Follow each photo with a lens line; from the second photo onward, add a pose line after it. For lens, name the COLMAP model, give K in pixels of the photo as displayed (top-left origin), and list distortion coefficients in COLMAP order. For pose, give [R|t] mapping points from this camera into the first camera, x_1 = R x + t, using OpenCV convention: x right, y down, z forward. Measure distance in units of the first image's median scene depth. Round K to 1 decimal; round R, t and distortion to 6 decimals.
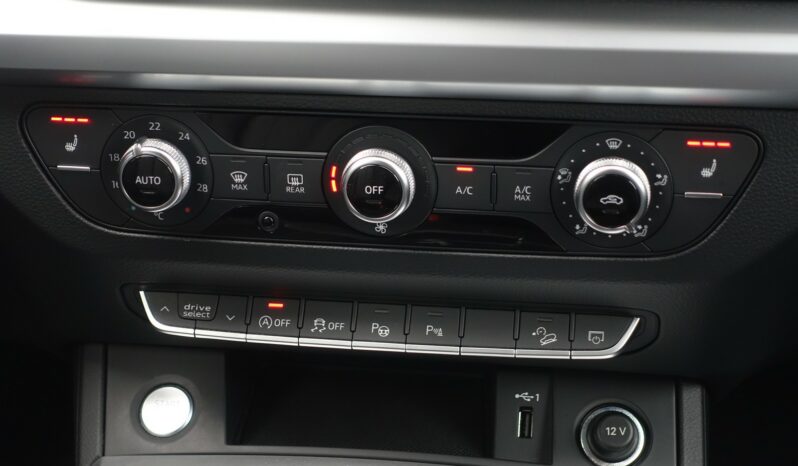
lens RADIAL K [[1628.9, 0, 399.0], [0, 1628.9, 233.0], [0, 0, 1]] dist [-0.174113, -0.029695]
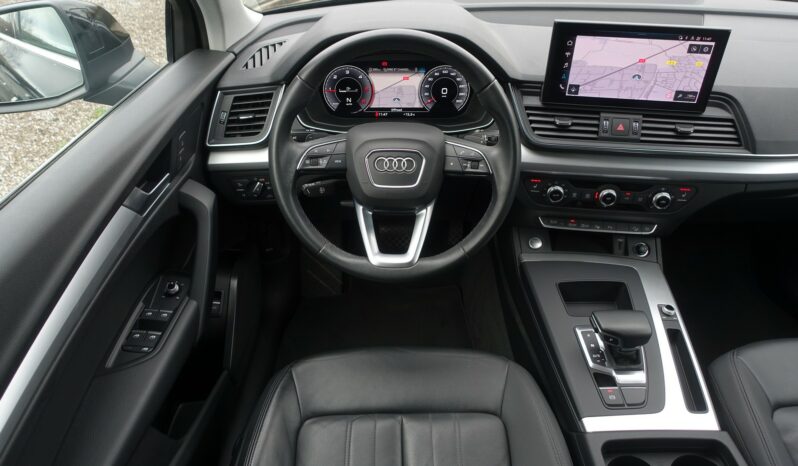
lens RADIAL K [[549.2, 0, 399.0], [0, 549.2, 233.0], [0, 0, 1]] dist [-0.001787, 0.001557]
pose [[0.999537, 0.002435, 0.030319, -0.619141], [-0.007192, 0.987448, 0.157782, -0.162190], [-0.029554, -0.157927, 0.987008, -0.483888]]
